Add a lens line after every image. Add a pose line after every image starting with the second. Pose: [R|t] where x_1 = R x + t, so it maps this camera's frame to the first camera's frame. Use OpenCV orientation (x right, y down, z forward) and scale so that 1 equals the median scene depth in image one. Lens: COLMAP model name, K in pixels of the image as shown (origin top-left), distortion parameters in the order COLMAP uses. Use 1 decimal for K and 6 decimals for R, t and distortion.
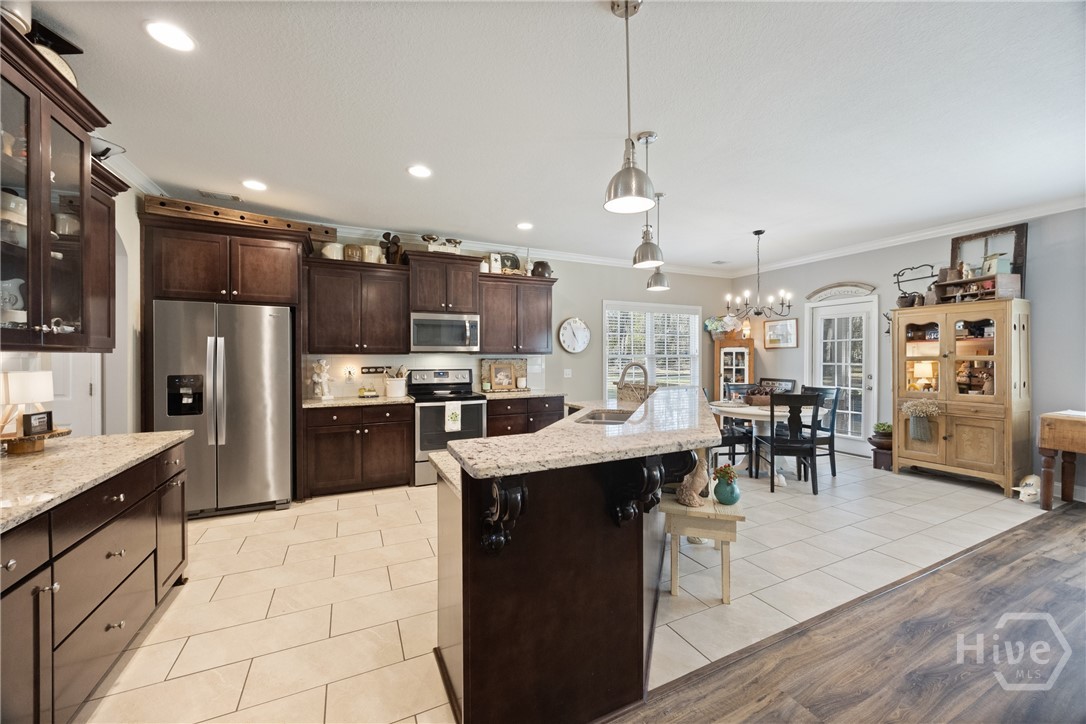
lens RADIAL K [[418.6, 0, 543.0], [0, 418.6, 362.0], [0, 0, 1]] dist [-0.003138, -0.000079]
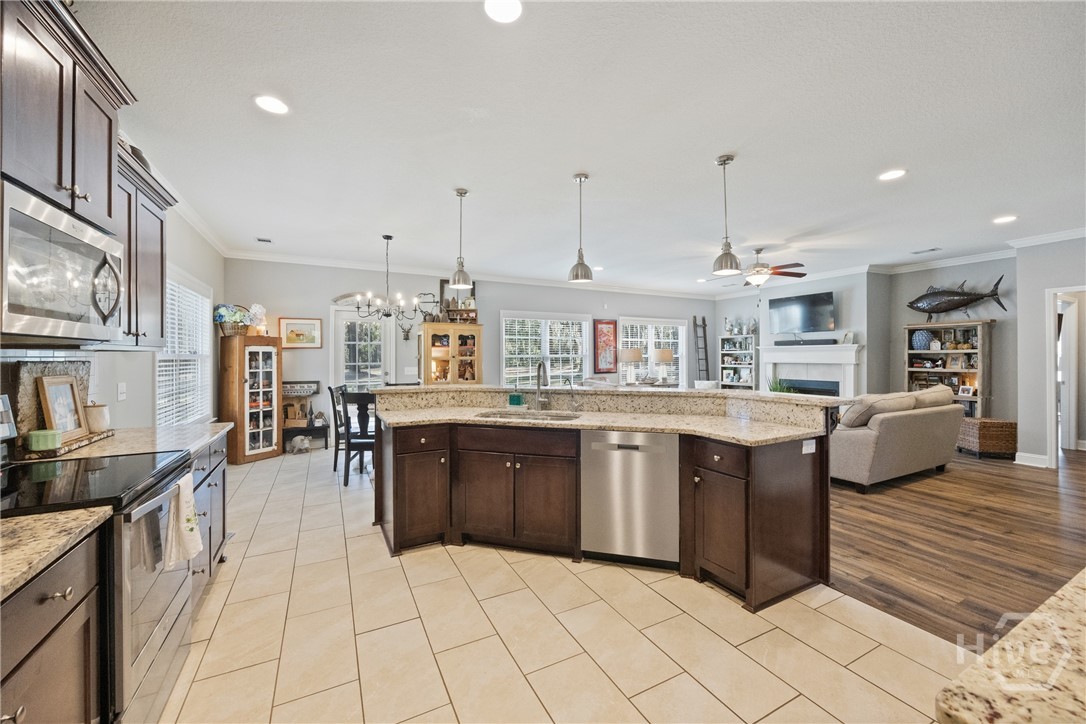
lens RADIAL K [[418.6, 0, 543.0], [0, 418.6, 362.0], [0, 0, 1]] dist [-0.003138, -0.000079]
pose [[-0.028899, -0.011277, 0.999519, -0.541280], [0.009875, 0.999884, 0.011566, -0.010580], [-0.999534, 0.010205, -0.028784, 0.671373]]
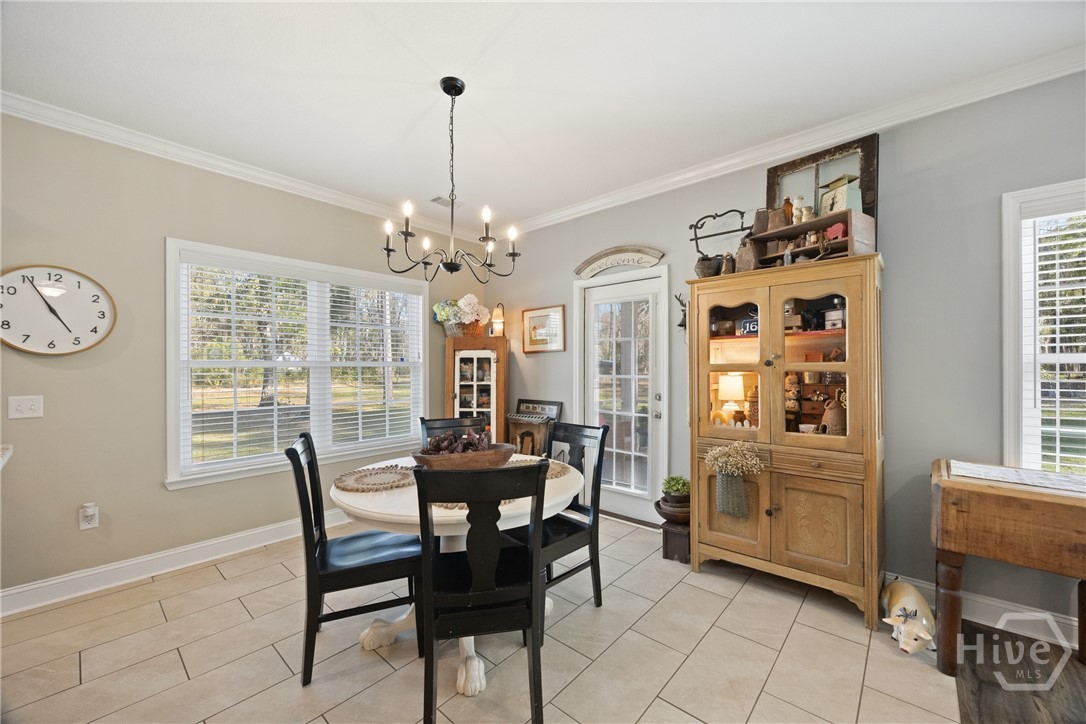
lens RADIAL K [[422.3, 0, 548.7], [0, 422.3, 370.7], [0, 0, 1]] dist [-0.004104, -0.000201]
pose [[0.918381, -0.002385, 0.395690, 0.446137], [0.003983, 0.999987, -0.003217, -0.003646], [-0.395677, 0.004530, 0.918378, 0.564757]]
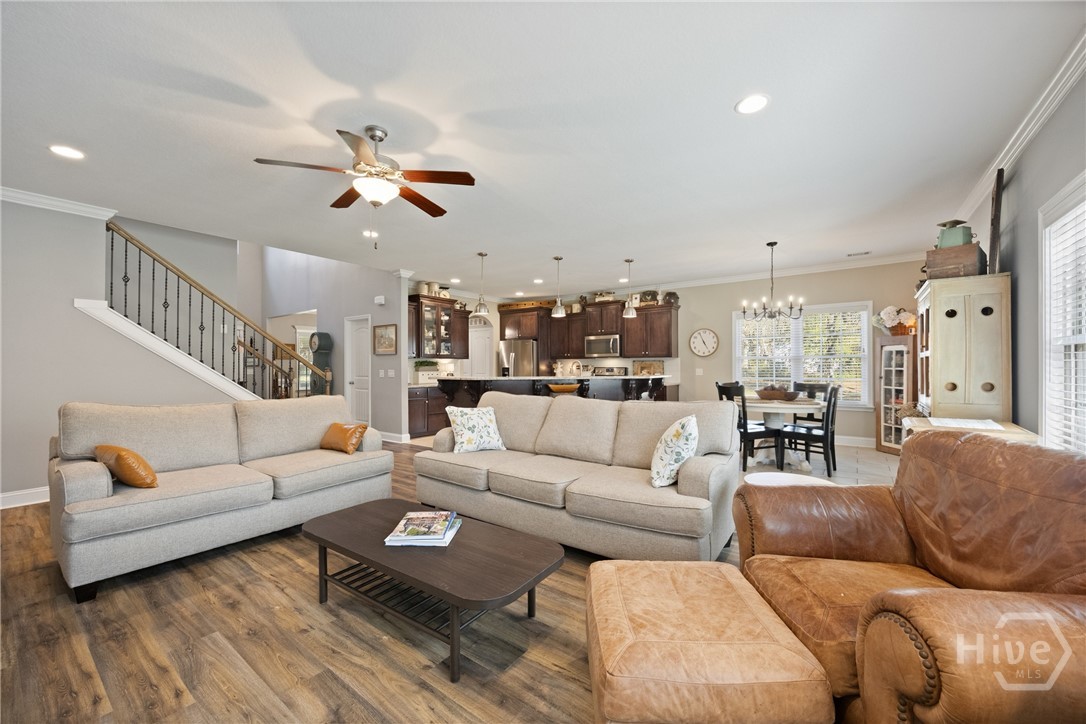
lens RADIAL K [[418.6, 0, 543.0], [0, 418.6, 362.0], [0, 0, 1]] dist [-0.003138, -0.000079]
pose [[0.465775, -0.006173, -0.884882, 1.258767], [-0.006847, 0.999921, -0.010580, 0.019447], [0.884877, 0.010987, 0.465696, -0.057564]]
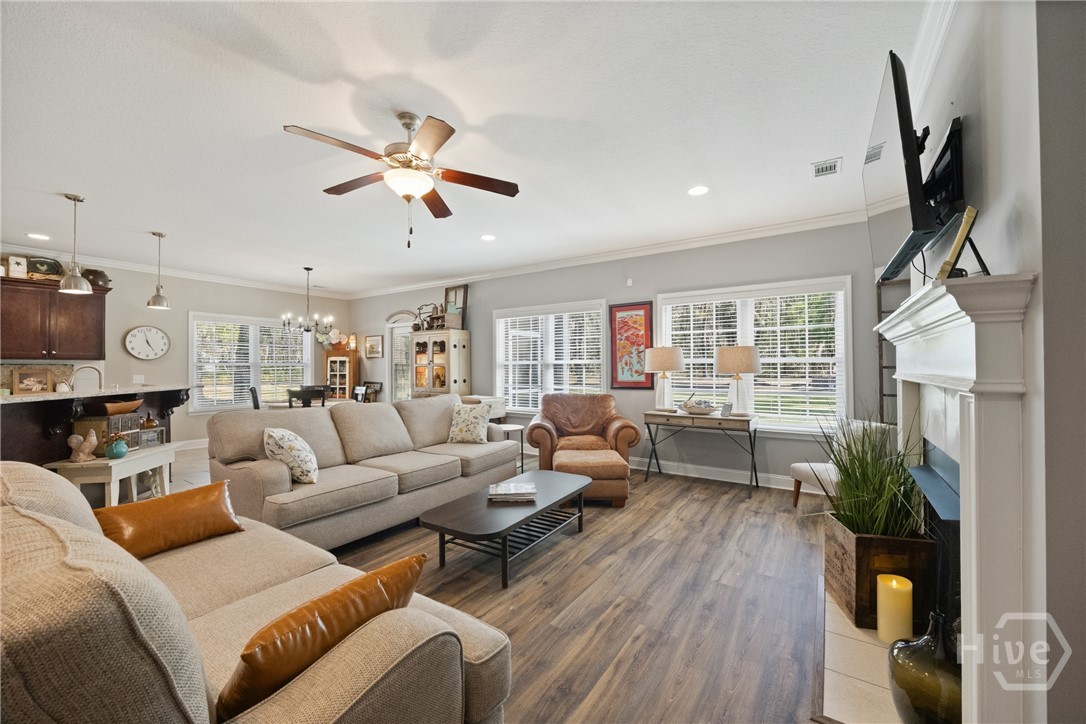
lens RADIAL K [[422.3, 0, 548.7], [0, 422.3, 370.7], [0, 0, 1]] dist [-0.004104, -0.000201]
pose [[0.858663, -0.001431, 0.512539, 0.504686], [0.002968, 0.999993, -0.002180, 0.014940], [-0.512533, 0.003393, 0.858661, -0.537702]]
